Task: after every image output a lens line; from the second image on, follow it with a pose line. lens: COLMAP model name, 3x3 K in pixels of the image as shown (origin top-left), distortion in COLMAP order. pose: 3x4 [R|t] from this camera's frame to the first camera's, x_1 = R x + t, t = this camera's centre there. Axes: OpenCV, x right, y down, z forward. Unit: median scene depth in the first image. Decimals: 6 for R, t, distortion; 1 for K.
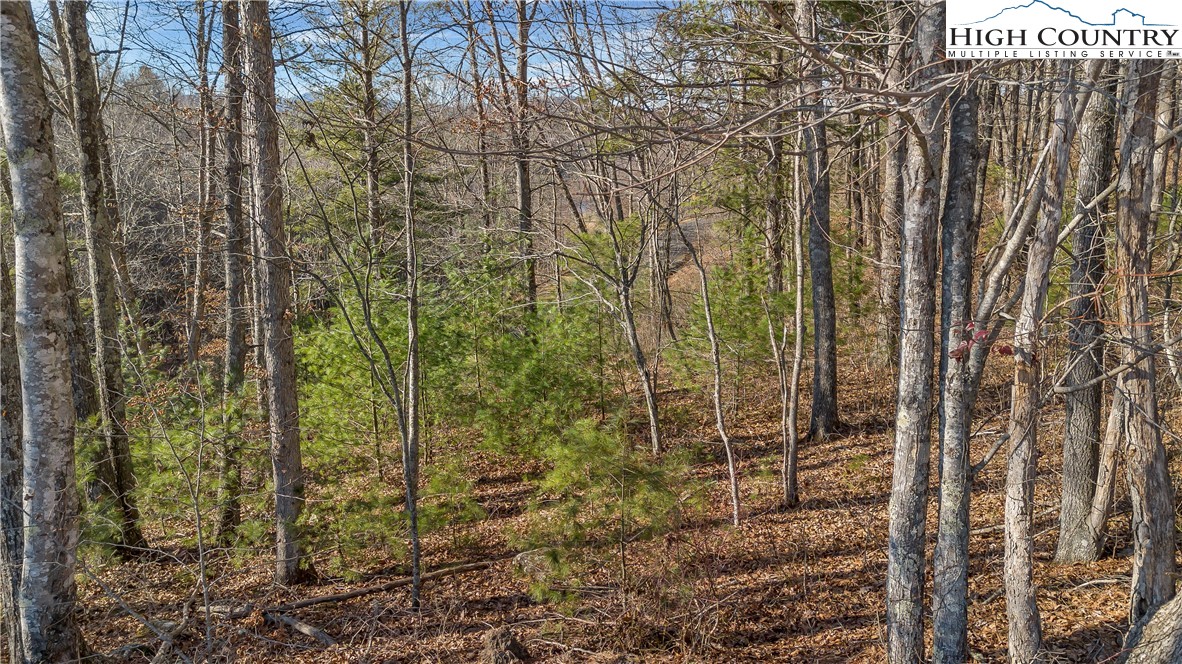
lens RADIAL K [[850.3, 0, 590.4], [0, 850.3, 333.7], [0, 0, 1]] dist [0.072452, -0.066173]
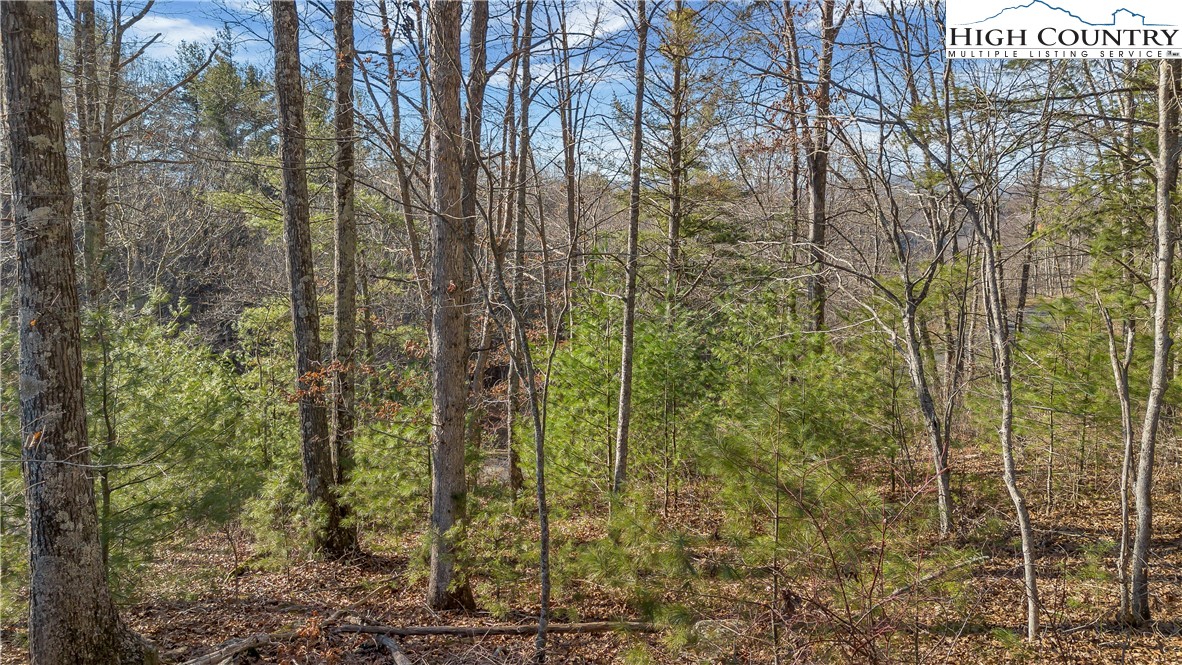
lens RADIAL K [[850.3, 0, 589.9], [0, 850.3, 330.7], [0, 0, 1]] dist [0.072452, -0.066173]
pose [[0.924305, 0.050637, -0.378281, 0.083868], [-0.085571, 0.993421, -0.076106, 0.061749], [0.371939, 0.102715, 0.922557, 0.215651]]
